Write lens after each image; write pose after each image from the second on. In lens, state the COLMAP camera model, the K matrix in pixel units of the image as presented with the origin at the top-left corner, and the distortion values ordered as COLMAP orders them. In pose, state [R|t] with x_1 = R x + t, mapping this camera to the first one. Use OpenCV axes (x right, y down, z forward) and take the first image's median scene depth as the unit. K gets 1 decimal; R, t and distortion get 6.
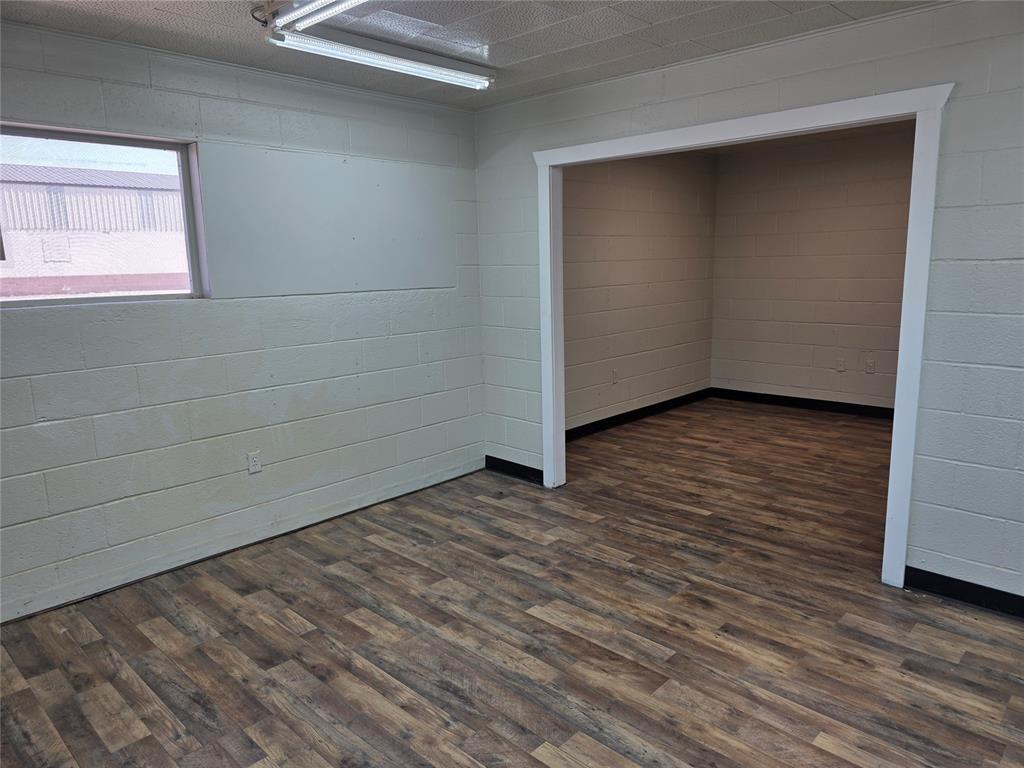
lens RADIAL K [[695.2, 0, 510.8], [0, 695.2, 385.2], [0, 0, 1]] dist [0.049585, -0.039383]
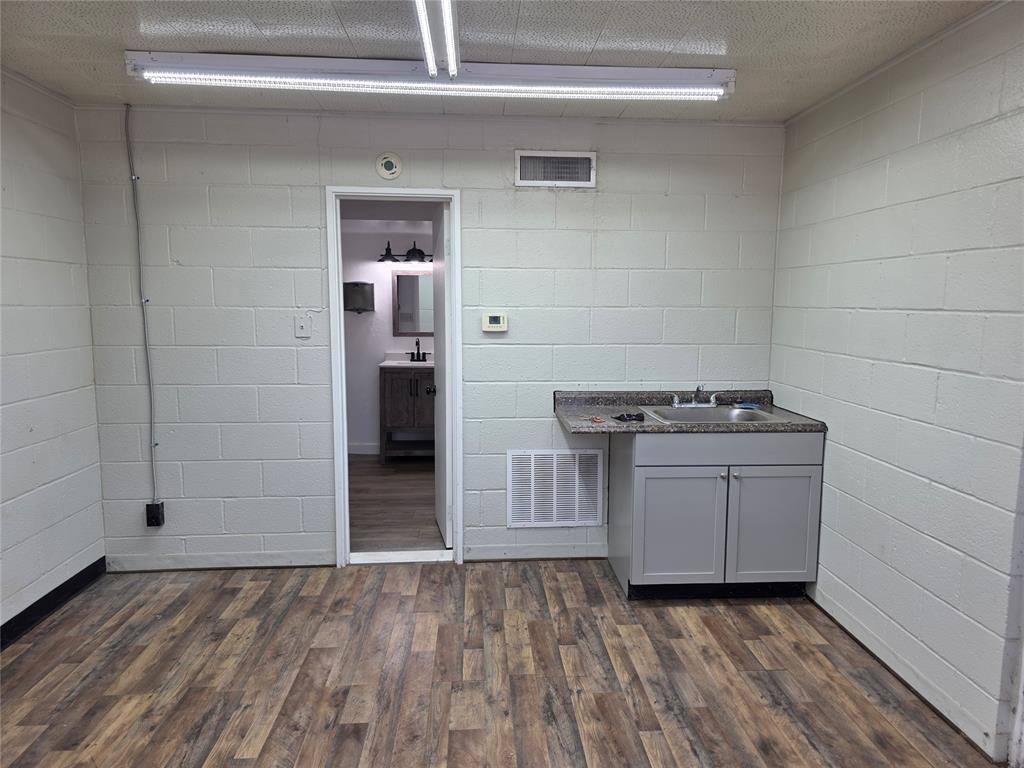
lens RADIAL K [[695.2, 0, 513.5], [0, 695.2, 384.6], [0, 0, 1]] dist [0.049585, -0.039383]
pose [[-0.739665, -0.068328, 0.669498, -1.154171], [0.126909, 0.962821, 0.238473, -0.314218], [-0.660901, 0.261355, -0.703494, 1.821772]]
